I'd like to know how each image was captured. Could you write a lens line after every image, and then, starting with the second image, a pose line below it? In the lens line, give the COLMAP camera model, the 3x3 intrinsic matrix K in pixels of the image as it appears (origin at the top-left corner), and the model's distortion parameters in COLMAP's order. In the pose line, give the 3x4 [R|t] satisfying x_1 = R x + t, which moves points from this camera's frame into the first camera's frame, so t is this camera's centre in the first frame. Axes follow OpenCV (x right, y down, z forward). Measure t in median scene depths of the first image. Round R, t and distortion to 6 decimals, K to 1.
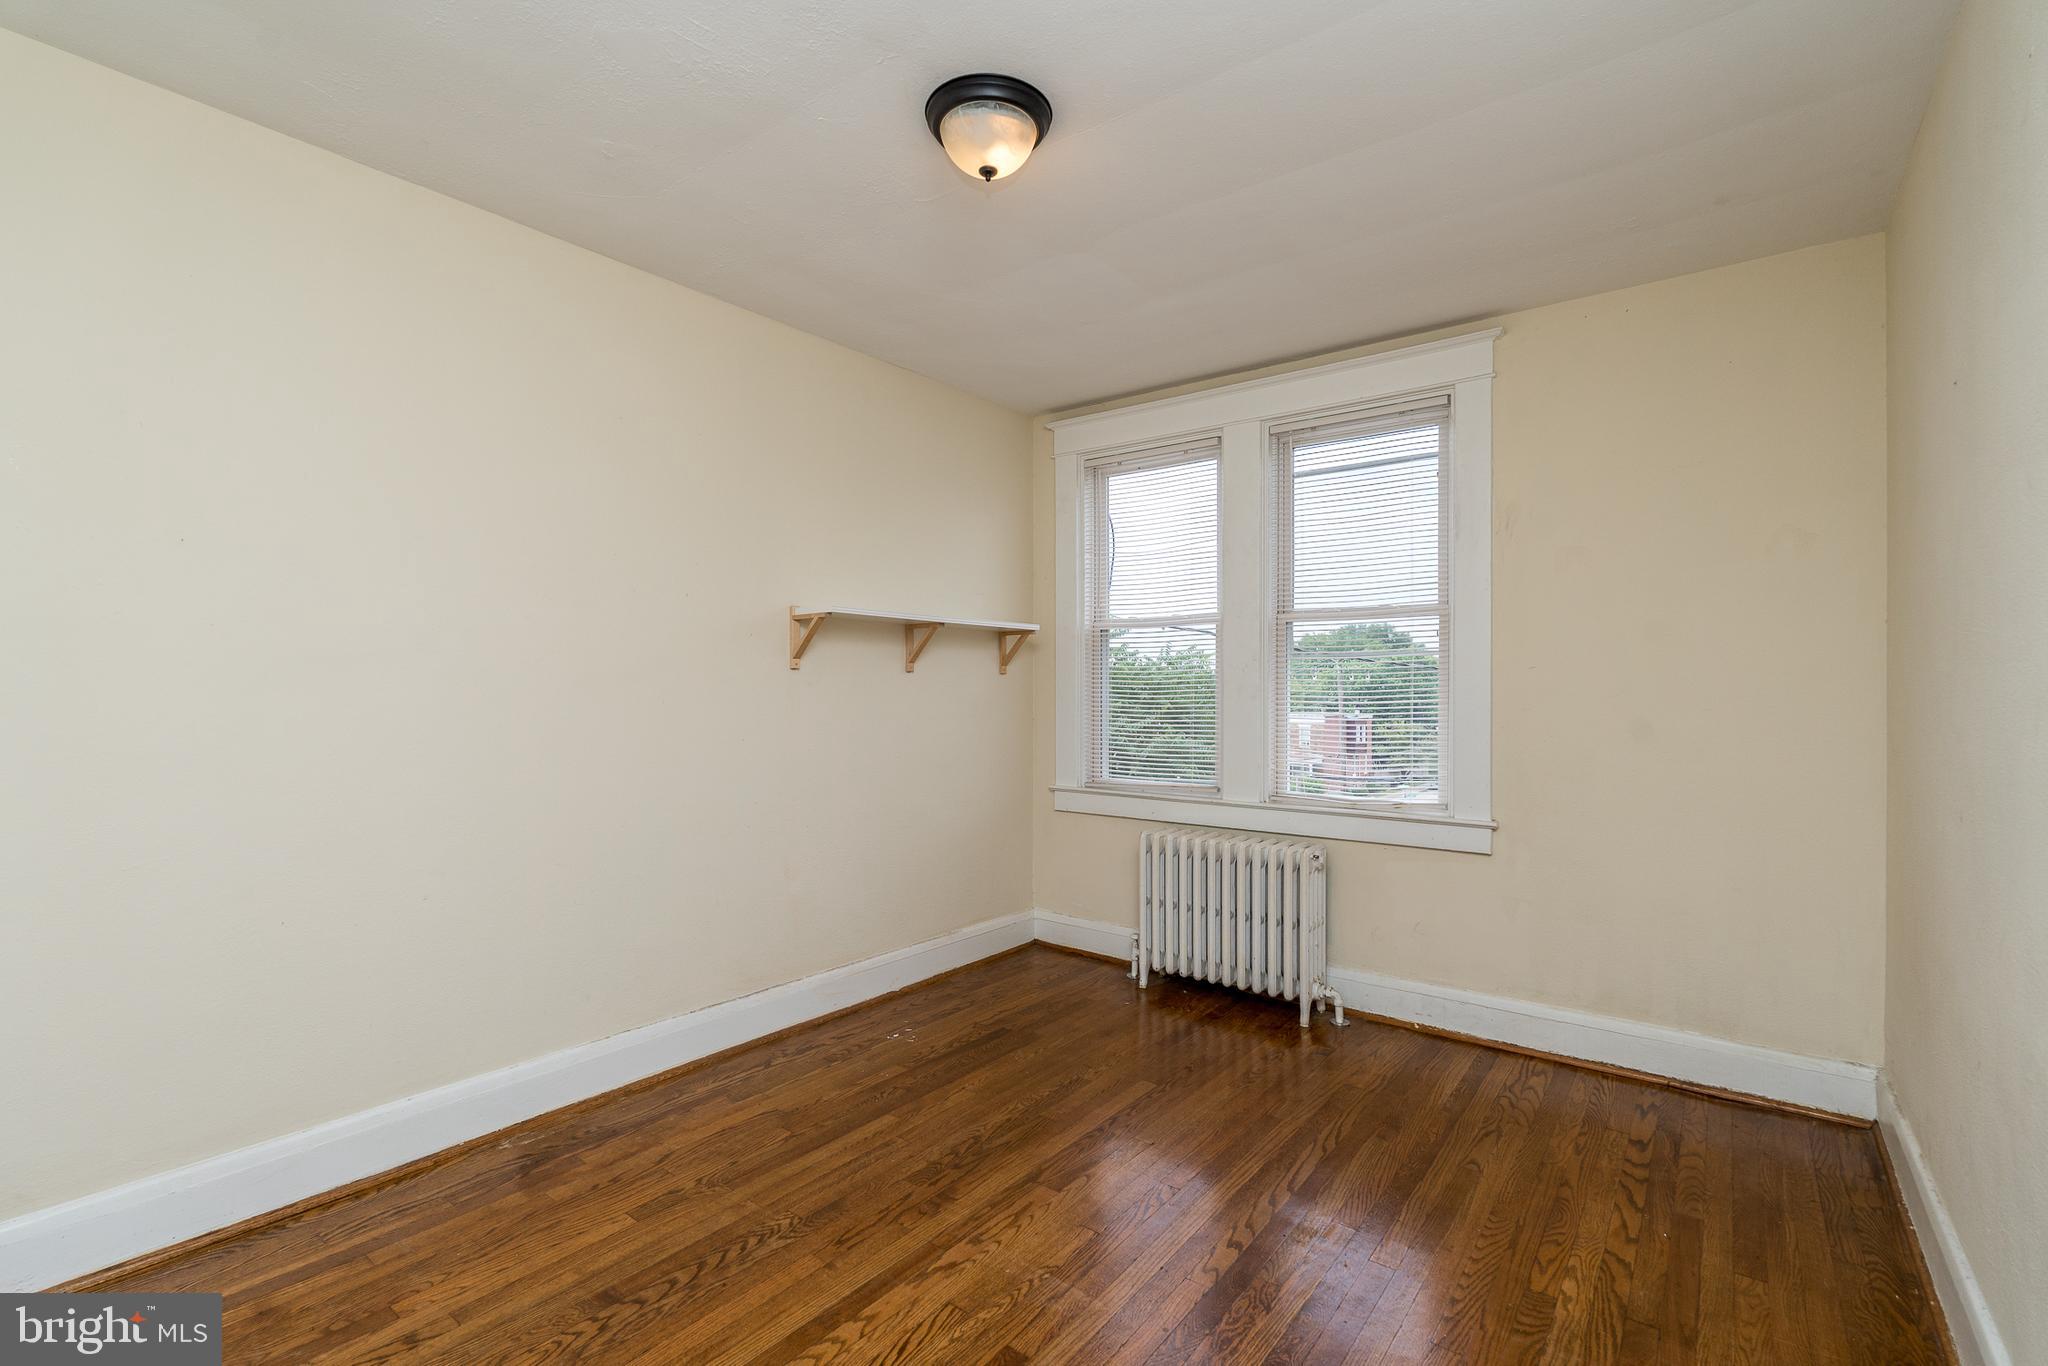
lens RADIAL K [[915.9, 0, 1035.6], [0, 915.9, 681.1], [0, 0, 1]] dist [-0.005572, 0.001173]
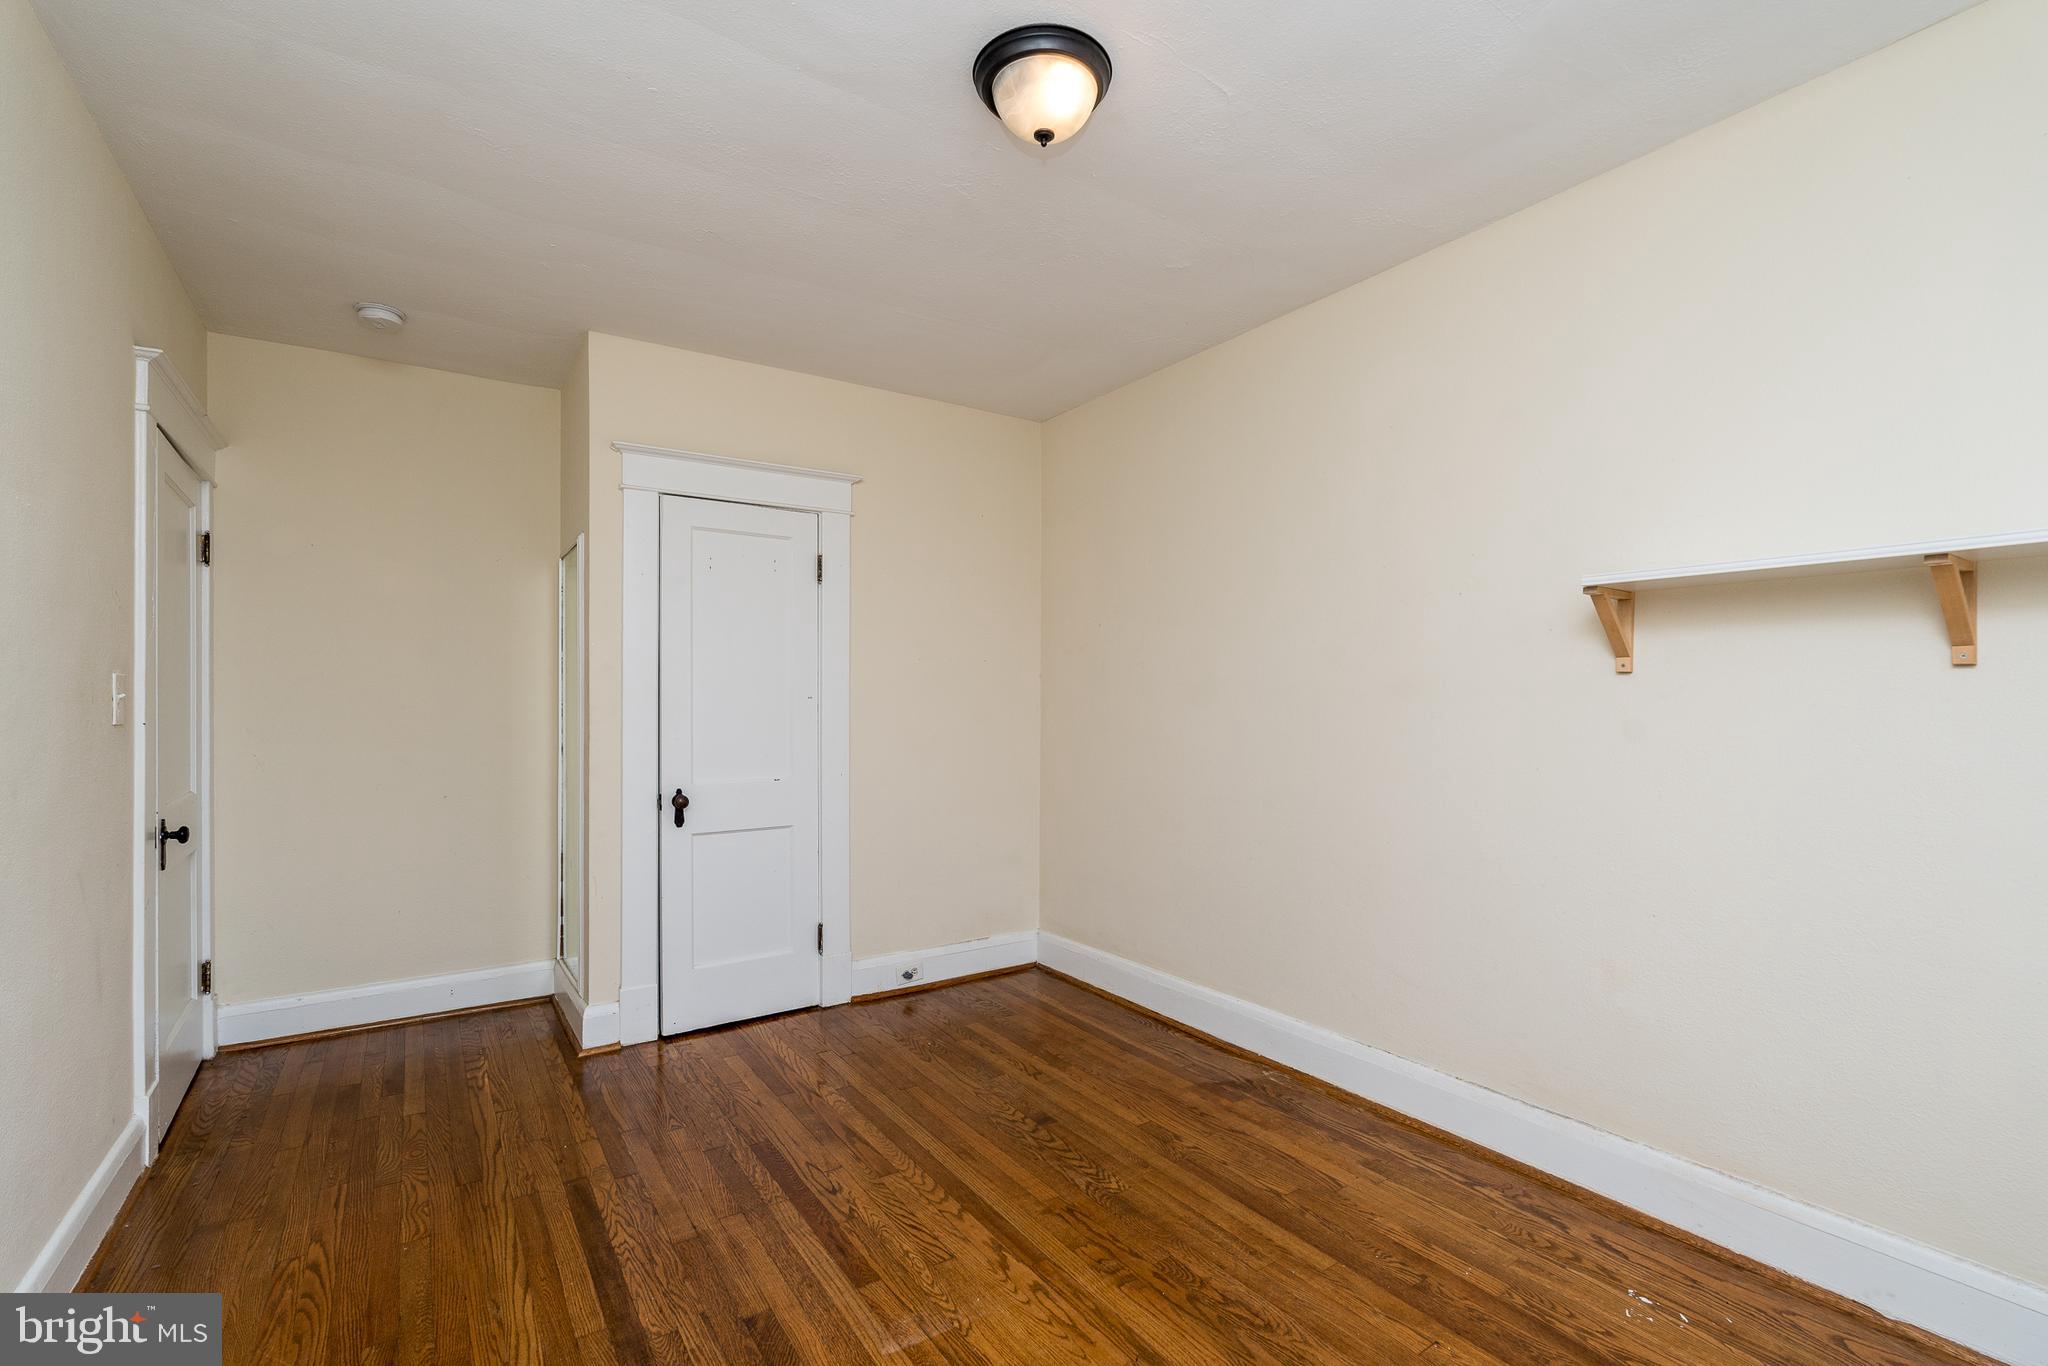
lens RADIAL K [[915.9, 0, 1012.0], [0, 915.9, 697.7], [0, 0, 1]] dist [-0.005572, 0.001173]
pose [[-0.329616, -0.007475, -0.944085, 0.753239], [0.006683, 0.999925, -0.010251, 0.013357], [0.944091, -0.009688, -0.329542, 1.165056]]
